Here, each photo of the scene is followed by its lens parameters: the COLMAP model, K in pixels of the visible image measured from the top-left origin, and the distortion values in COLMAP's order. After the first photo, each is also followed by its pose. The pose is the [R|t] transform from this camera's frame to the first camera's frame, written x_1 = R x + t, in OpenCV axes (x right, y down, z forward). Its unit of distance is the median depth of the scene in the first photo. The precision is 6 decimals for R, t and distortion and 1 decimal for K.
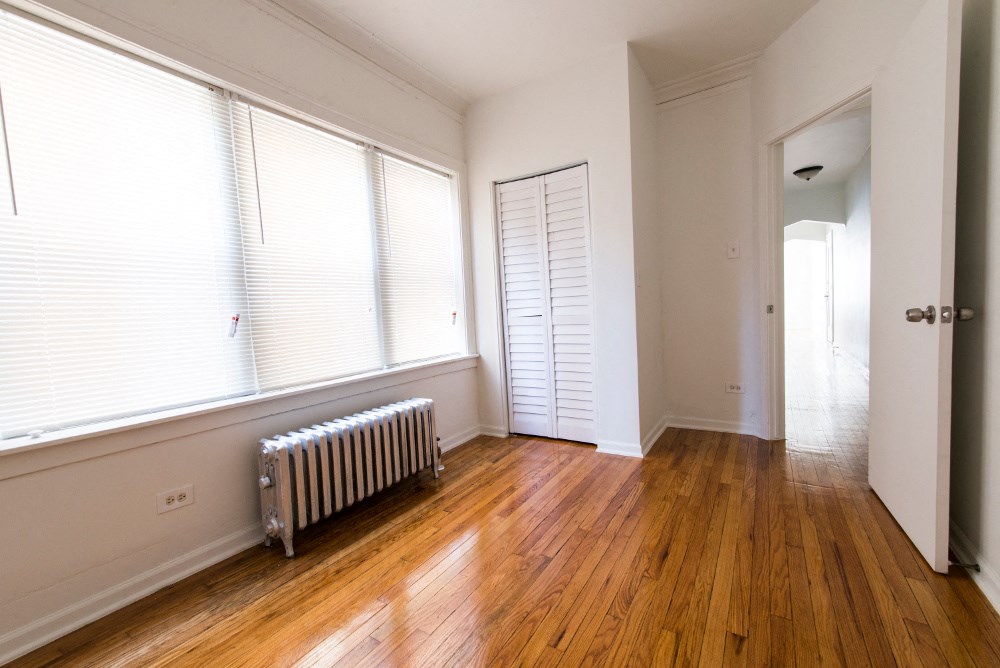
lens RADIAL K [[397.1, 0, 499.3], [0, 397.1, 333.9], [0, 0, 1]] dist [0.002770, -0.002700]
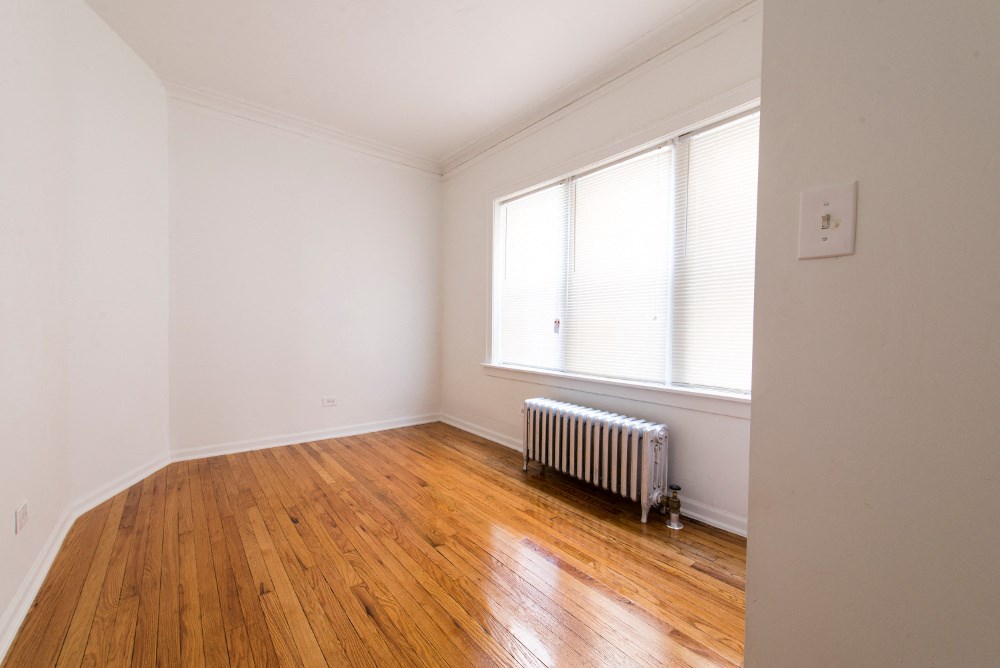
lens RADIAL K [[397.1, 0, 499.3], [0, 397.1, 333.9], [0, 0, 1]] dist [0.002770, -0.002700]
pose [[-0.295231, 0.068460, -0.952970, 0.983790], [-0.051679, 0.994825, 0.087476, -0.124666], [0.954027, 0.075074, -0.290165, 1.296425]]
